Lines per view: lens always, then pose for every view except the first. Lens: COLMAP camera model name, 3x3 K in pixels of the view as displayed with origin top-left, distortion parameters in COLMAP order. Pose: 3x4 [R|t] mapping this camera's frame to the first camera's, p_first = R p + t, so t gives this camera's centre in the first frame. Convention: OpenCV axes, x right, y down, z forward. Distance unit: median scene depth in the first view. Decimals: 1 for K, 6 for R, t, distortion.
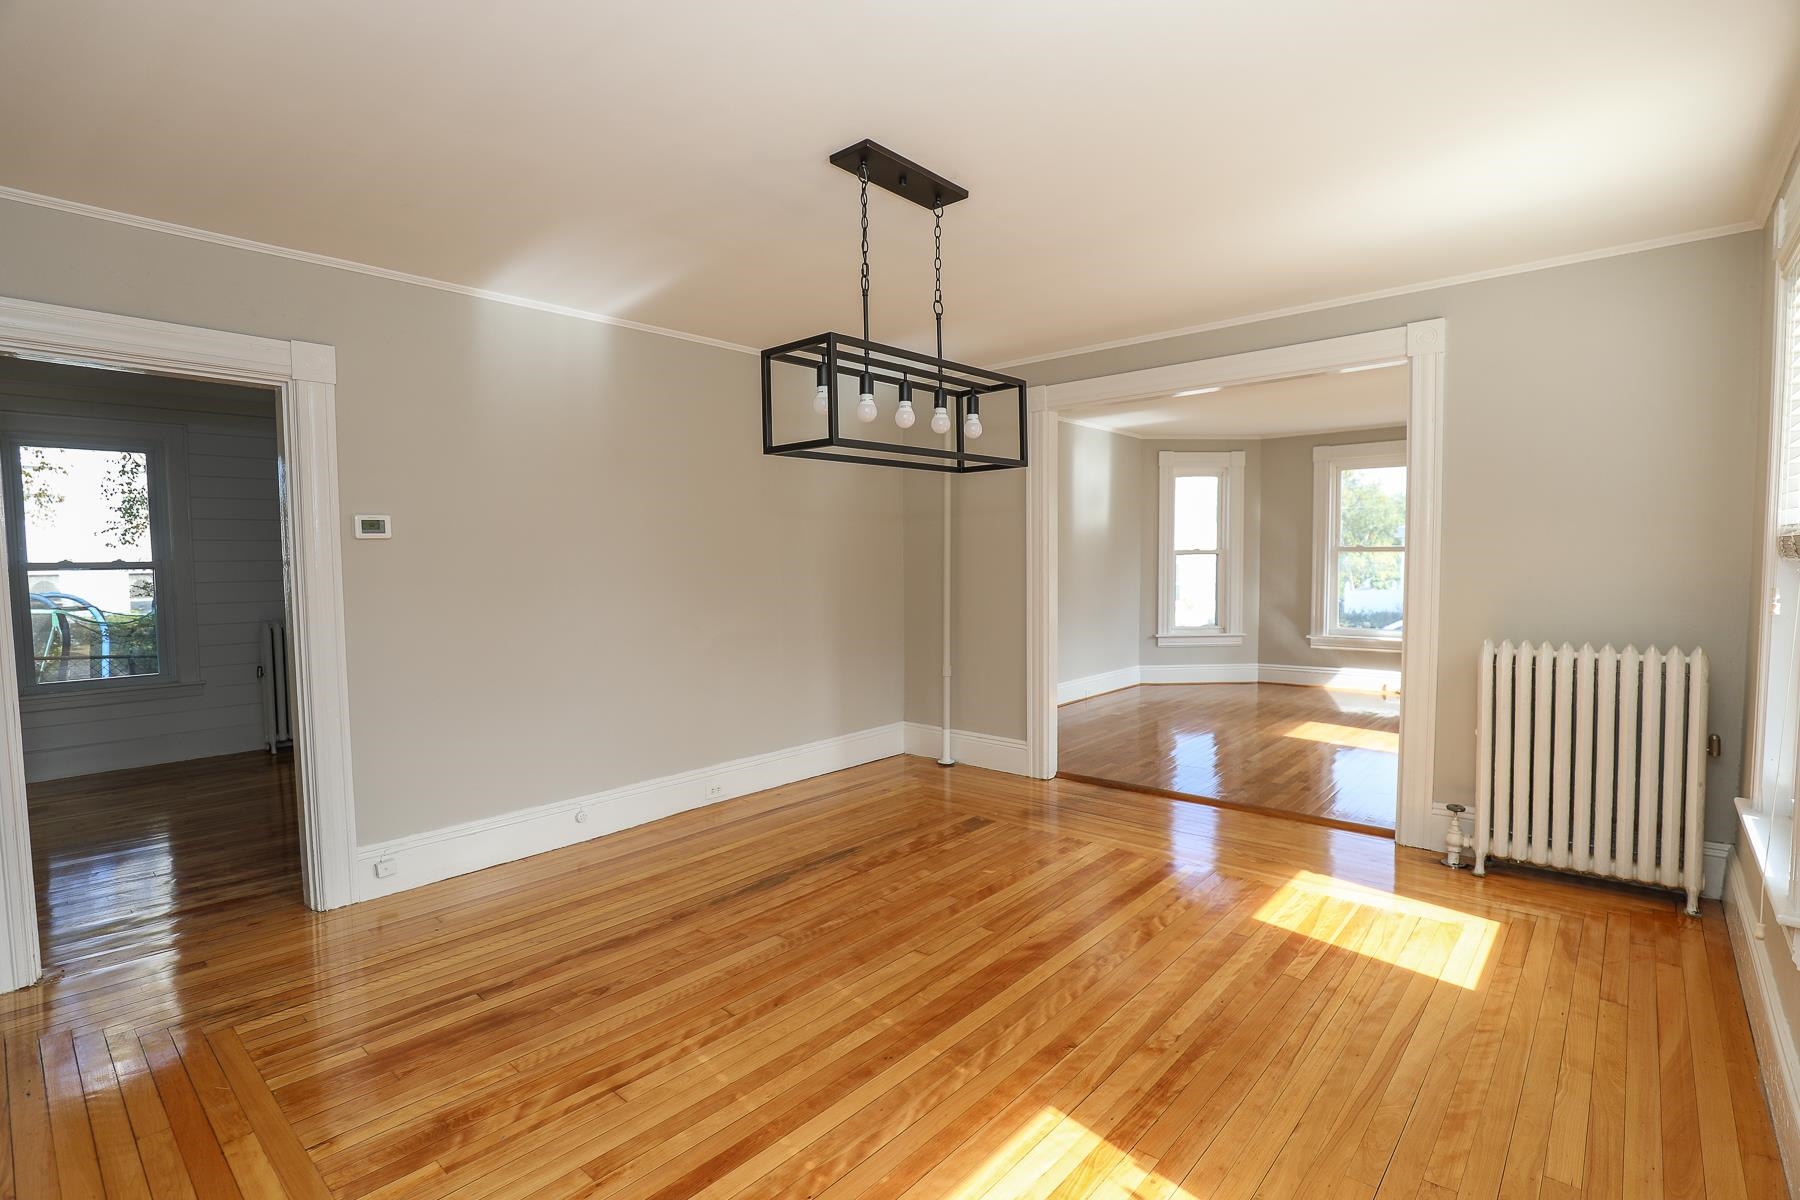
lens RADIAL K [[840.4, 0, 902.8], [0, 840.4, 605.5], [0, 0, 1]] dist [-0.029746, 0.004169]
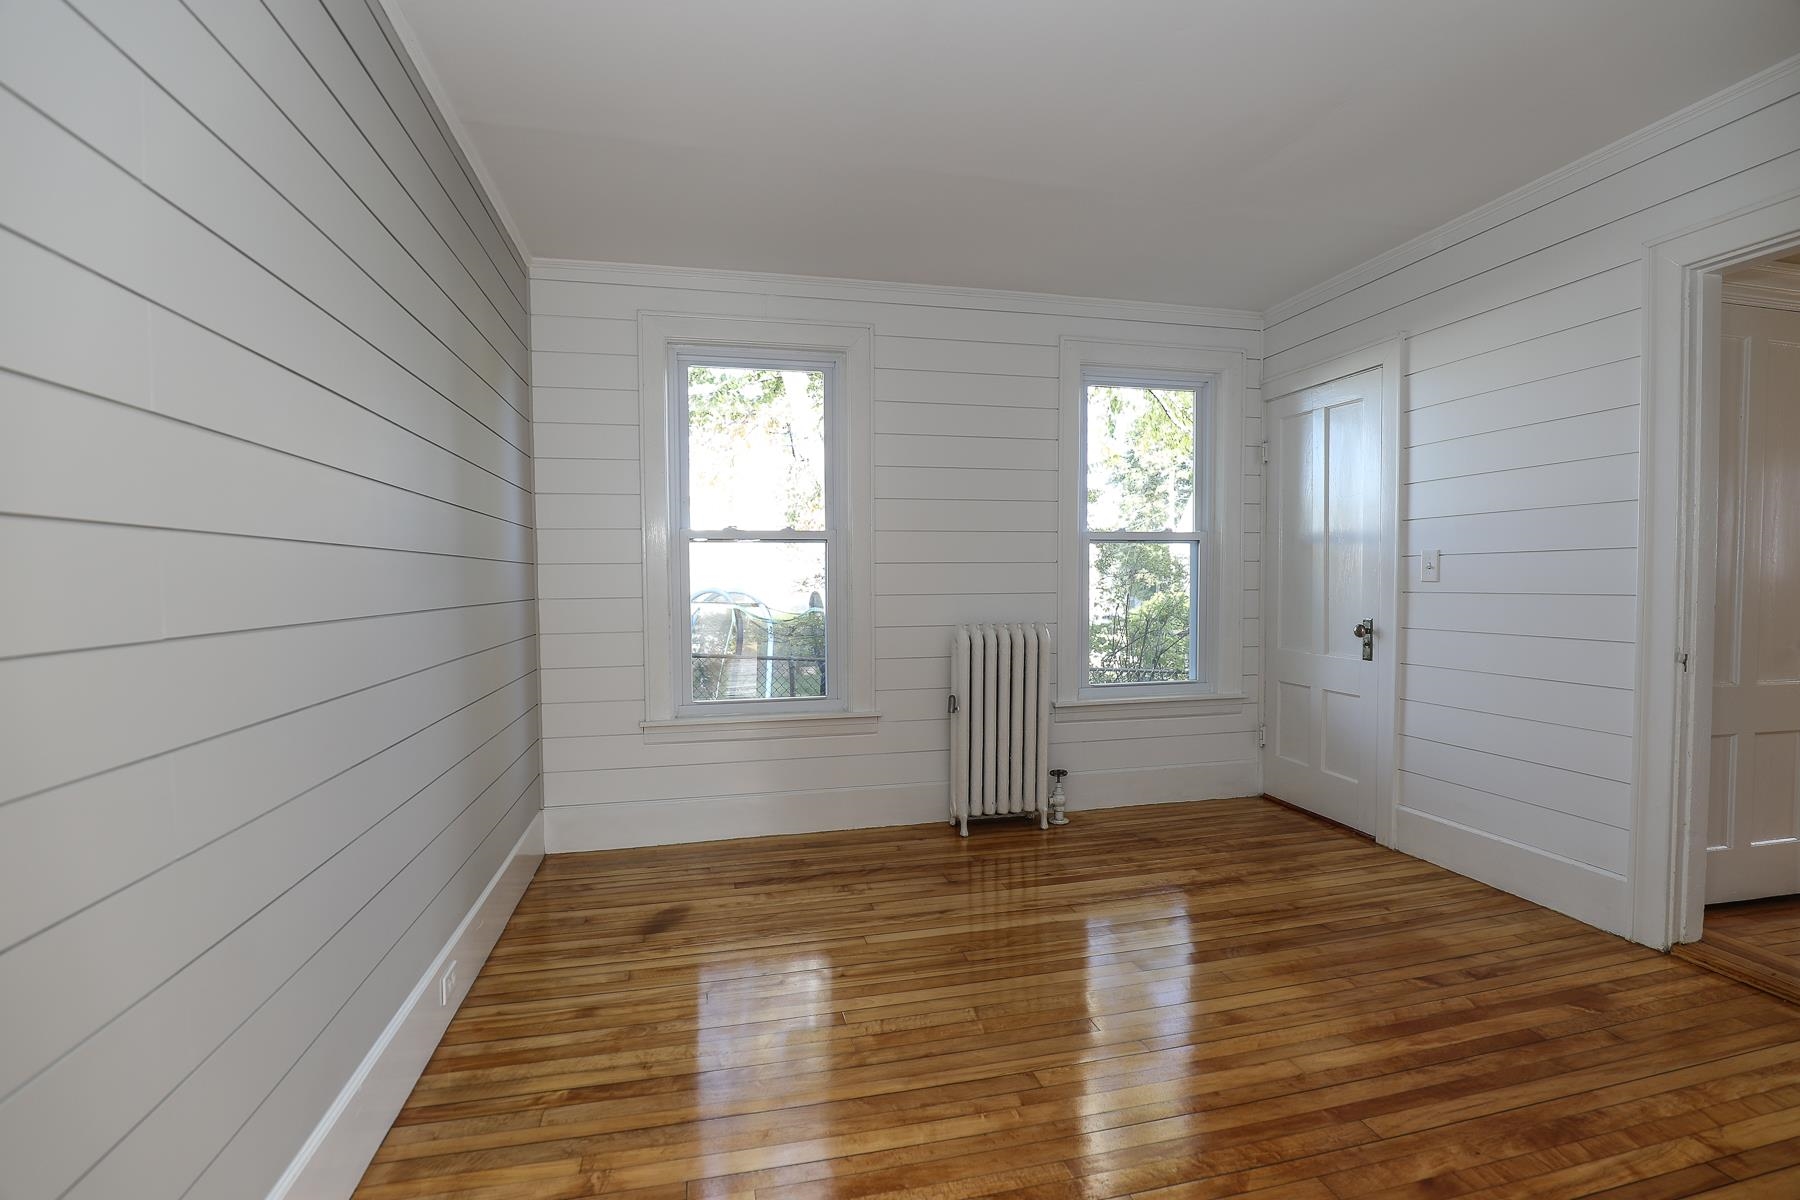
lens RADIAL K [[840.4, 0, 902.5], [0, 840.4, 600.0], [0, 0, 1]] dist [-0.029746, 0.004169]
pose [[0.816070, 0.022999, -0.577495, -0.308266], [-0.038557, 0.999148, -0.014695, 0.006744], [0.576665, 0.034259, 0.816262, 0.314232]]
